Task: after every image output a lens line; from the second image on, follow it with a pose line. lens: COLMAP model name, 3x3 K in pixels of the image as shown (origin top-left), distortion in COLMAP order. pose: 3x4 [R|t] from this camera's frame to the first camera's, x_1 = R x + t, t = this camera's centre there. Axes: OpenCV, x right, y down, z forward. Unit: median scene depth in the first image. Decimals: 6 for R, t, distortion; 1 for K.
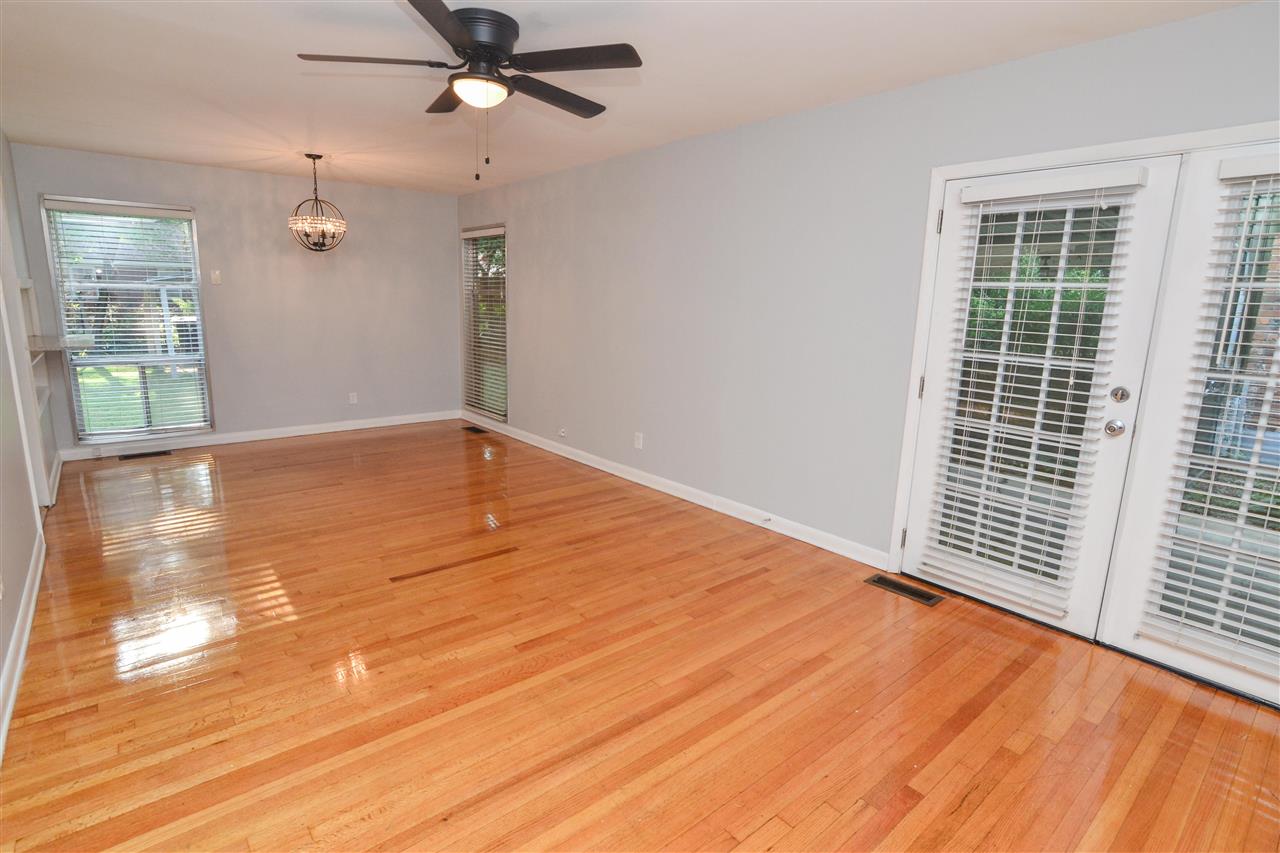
lens RADIAL K [[632.8, 0, 634.5], [0, 632.8, 422.7], [0, 0, 1]] dist [-0.034471, 0.011788]
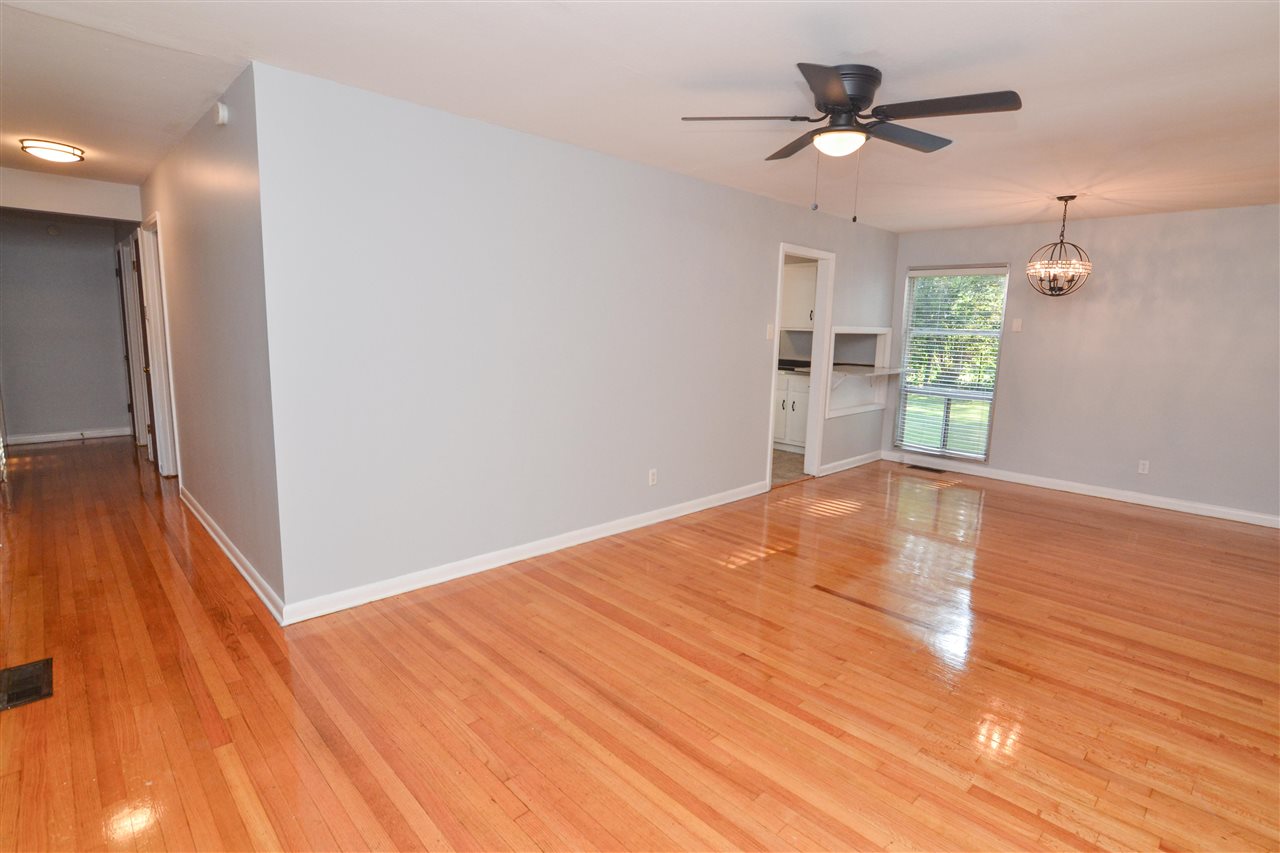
lens RADIAL K [[632.8, 0, 634.5], [0, 632.8, 422.7], [0, 0, 1]] dist [-0.034471, 0.011788]
pose [[0.065483, 0.131167, -0.989195, 0.433499], [-0.215793, 0.969726, 0.114300, -0.059443], [0.974241, 0.205977, 0.091805, 0.340763]]
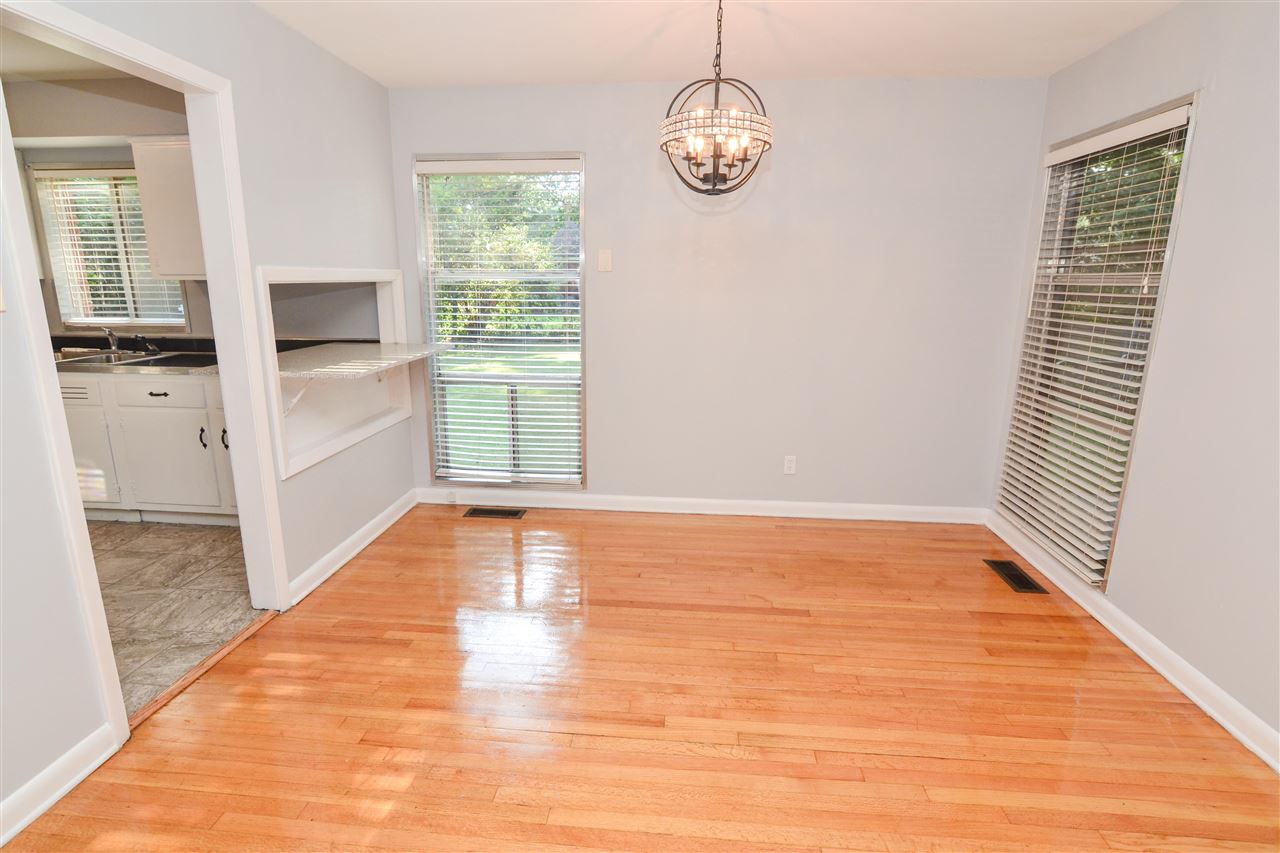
lens RADIAL K [[632.8, 0, 634.5], [0, 632.8, 422.7], [0, 0, 1]] dist [-0.034471, 0.011788]
pose [[0.705303, 0.136905, -0.695560, -0.203390], [-0.127888, 0.989649, 0.065111, -0.132286], [0.697275, 0.043031, 0.715511, 0.652646]]
